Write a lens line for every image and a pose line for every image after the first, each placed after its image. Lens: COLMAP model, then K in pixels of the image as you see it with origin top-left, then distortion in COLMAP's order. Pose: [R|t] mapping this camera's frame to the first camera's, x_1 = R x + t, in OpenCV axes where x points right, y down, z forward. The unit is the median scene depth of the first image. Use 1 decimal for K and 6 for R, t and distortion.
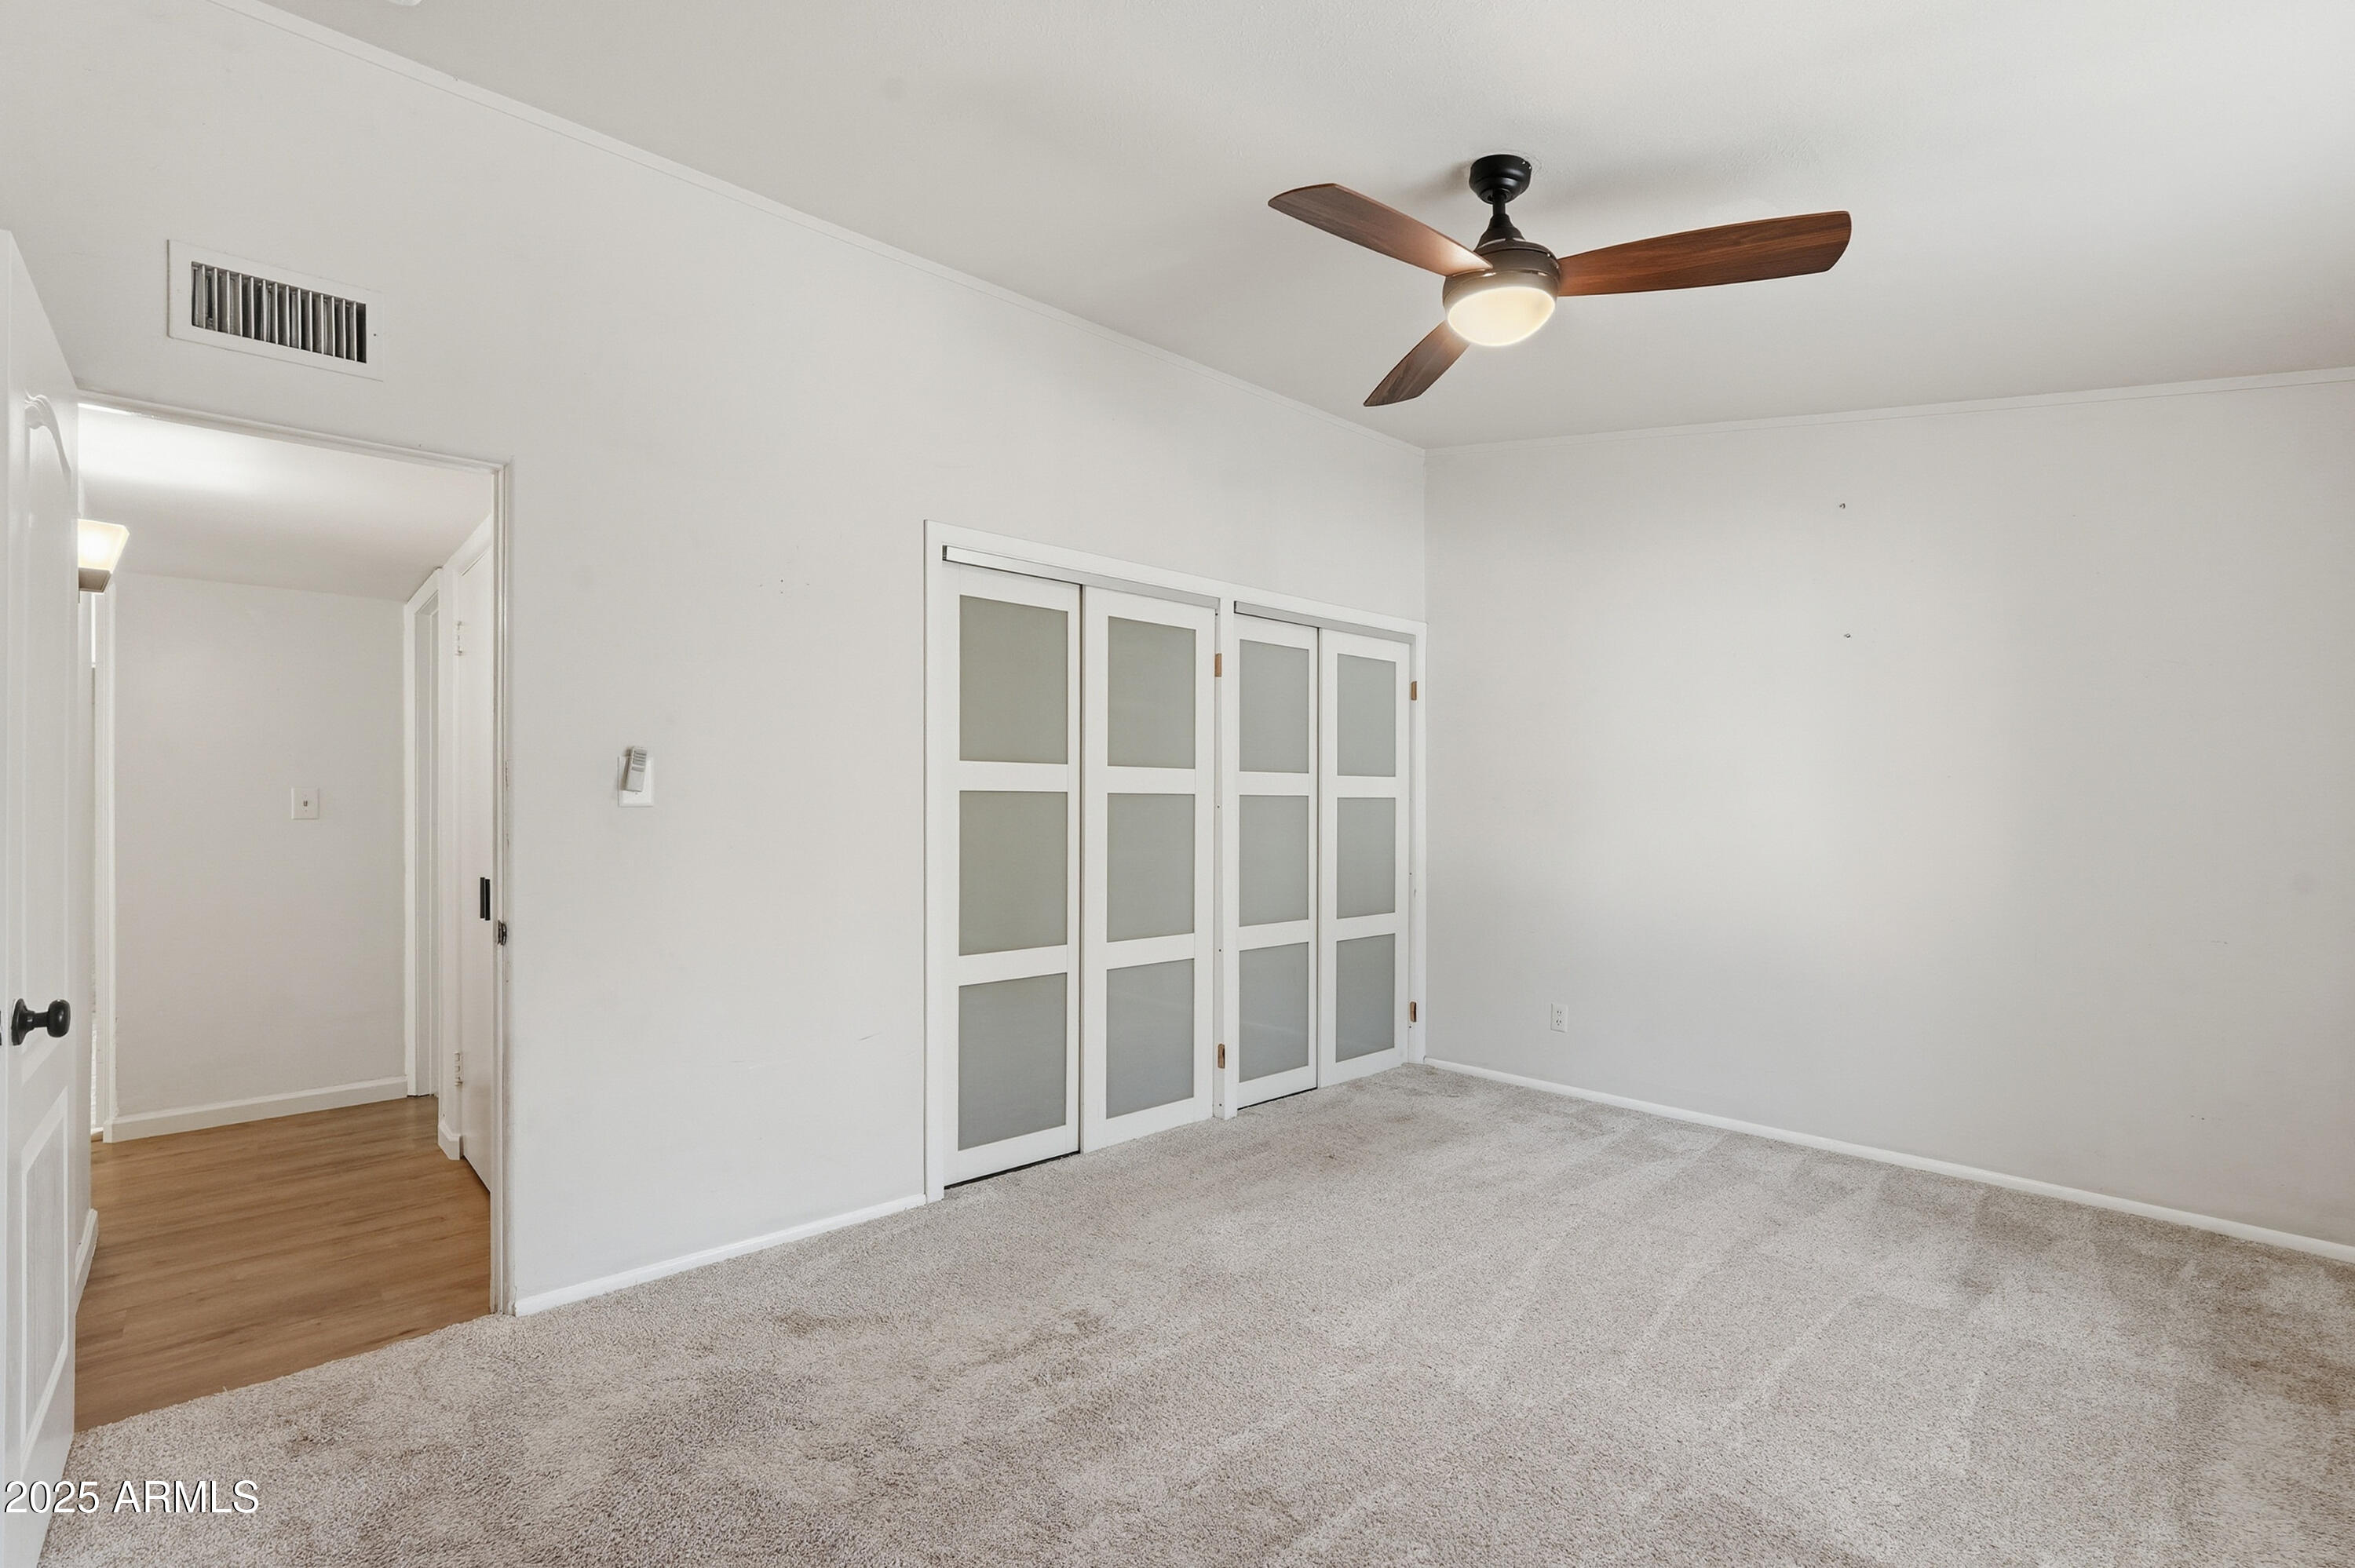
lens RADIAL K [[1059.9, 0, 1163.7], [0, 1059.9, 791.3], [0, 0, 1]] dist [-0.015241, 0.008978]
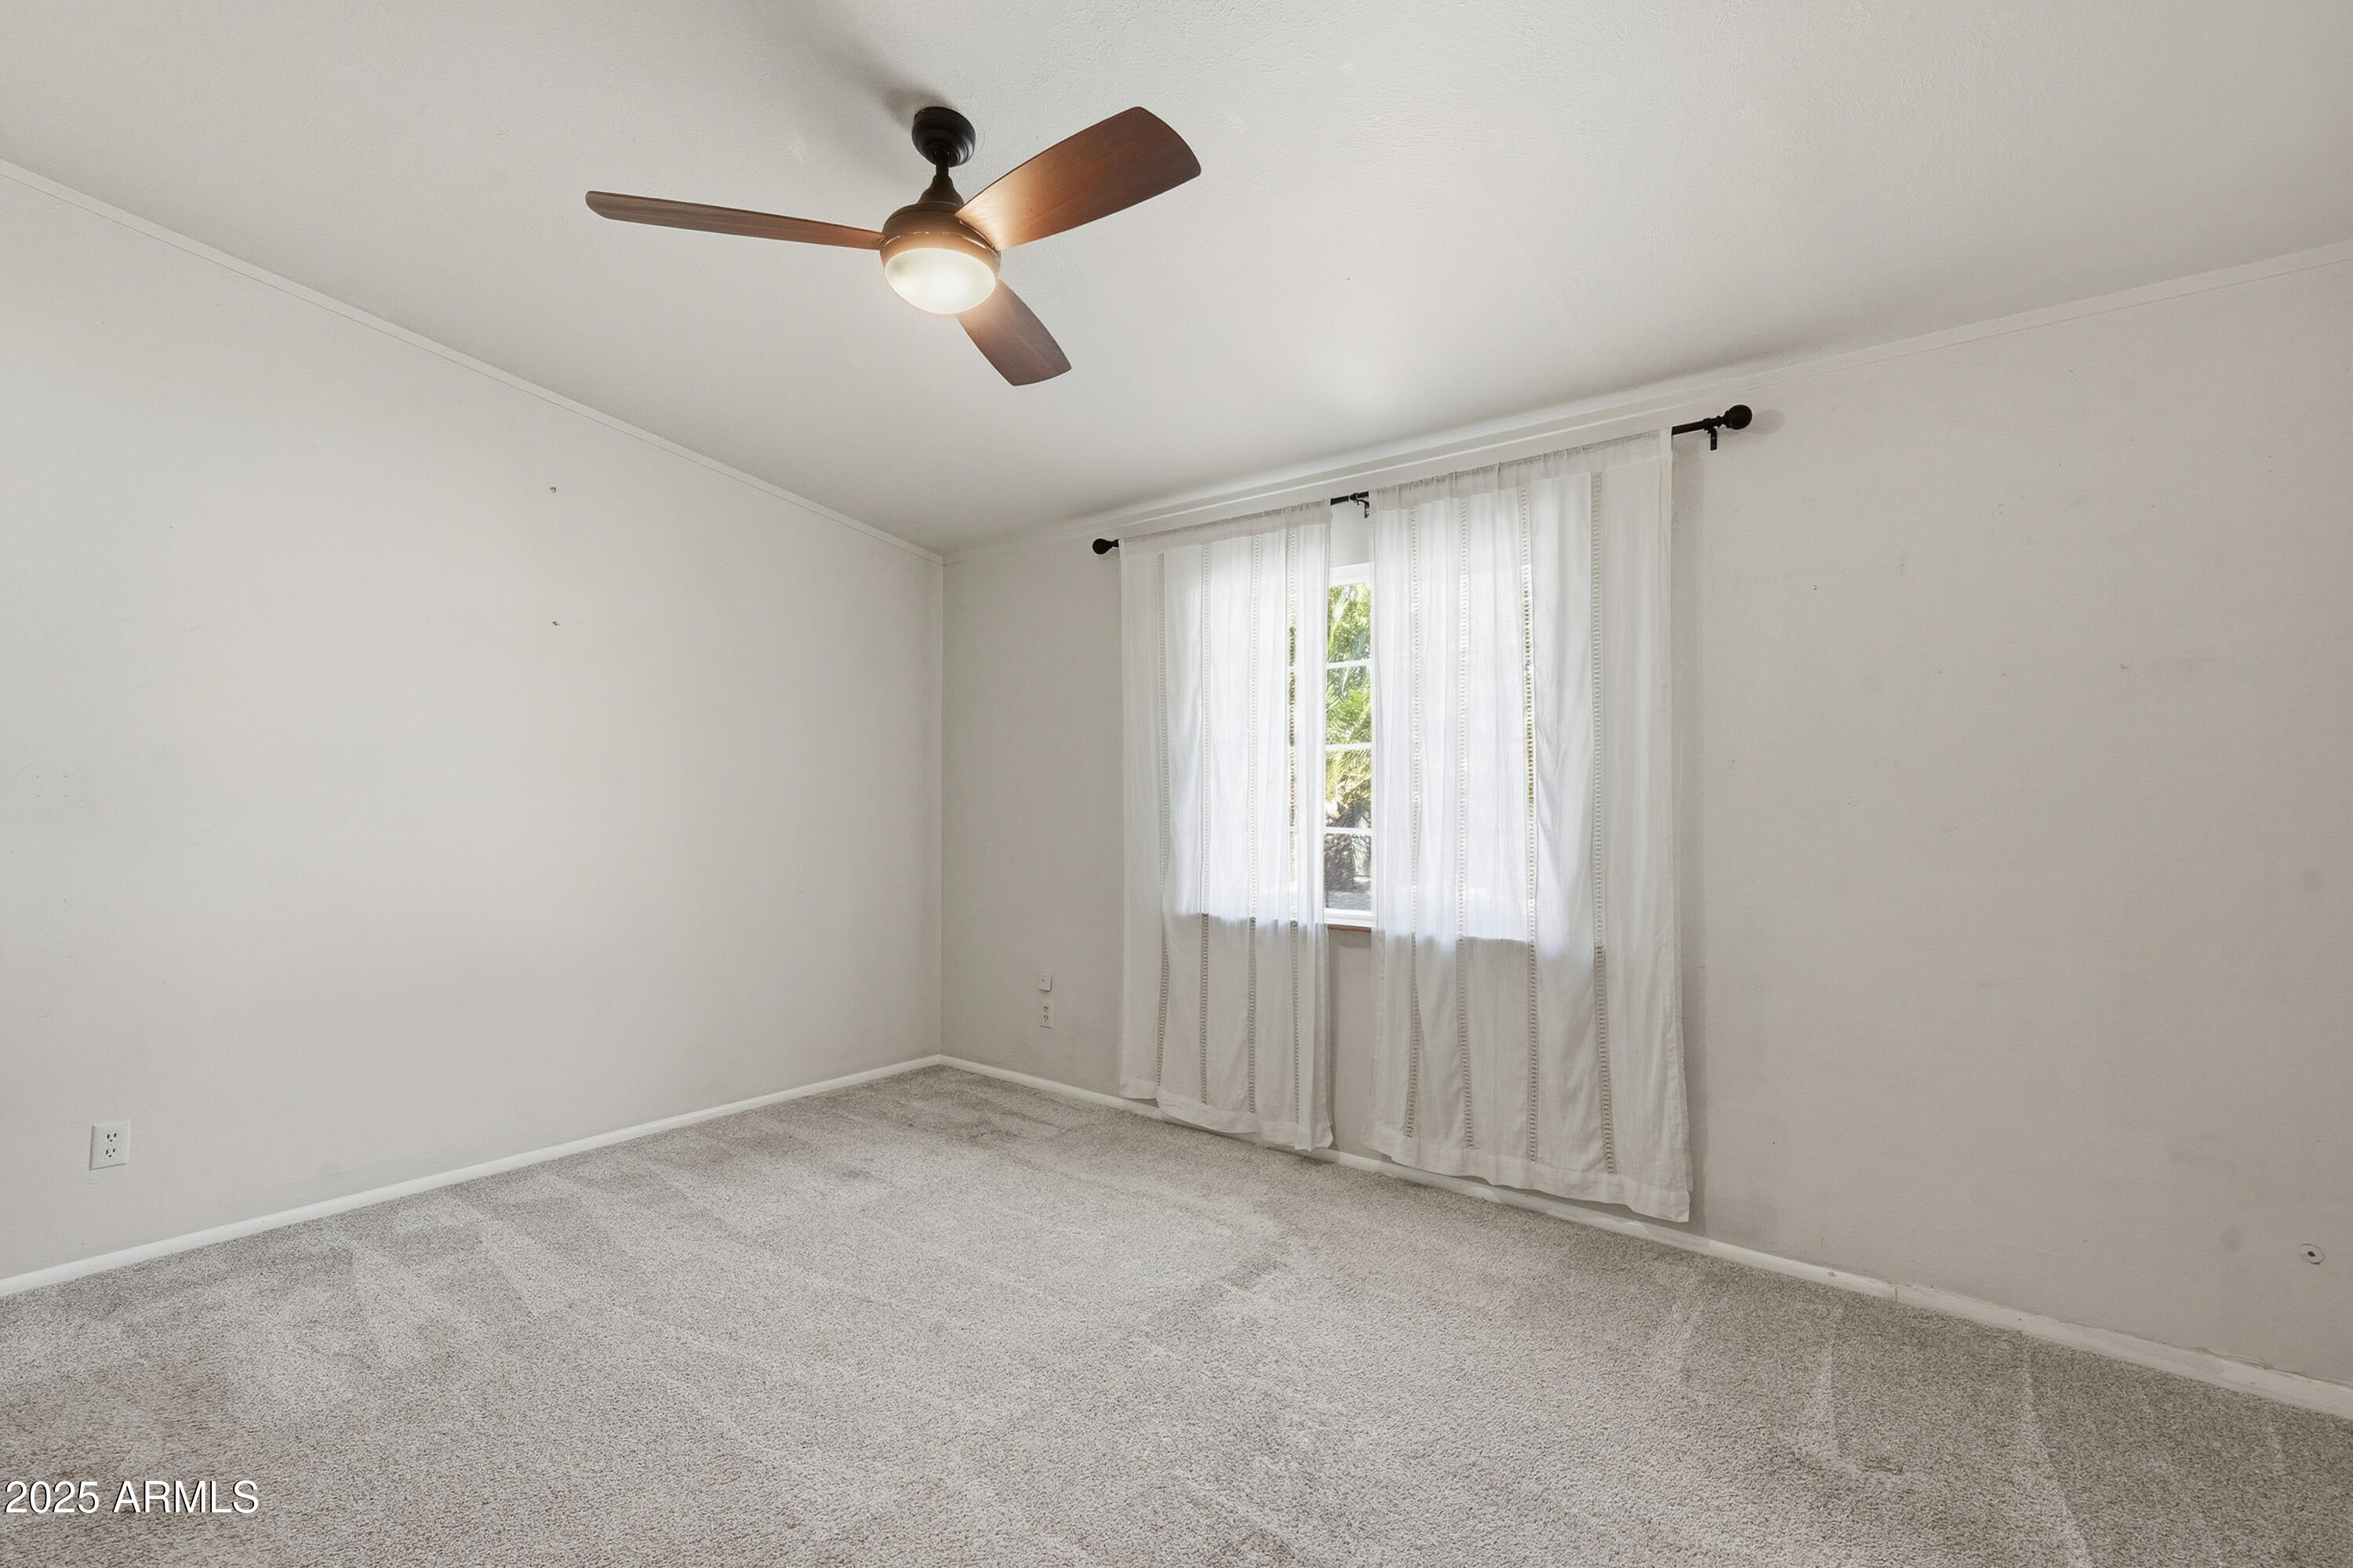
lens RADIAL K [[1059.2, 0, 1162.7], [0, 1059.2, 791.3], [0, 0, 1]] dist [-0.015241, 0.008978]
pose [[-0.149647, -0.004904, 0.988727, -0.551841], [-0.020054, 0.999797, 0.001924, -0.012173], [-0.988536, -0.019540, -0.149715, 0.805531]]
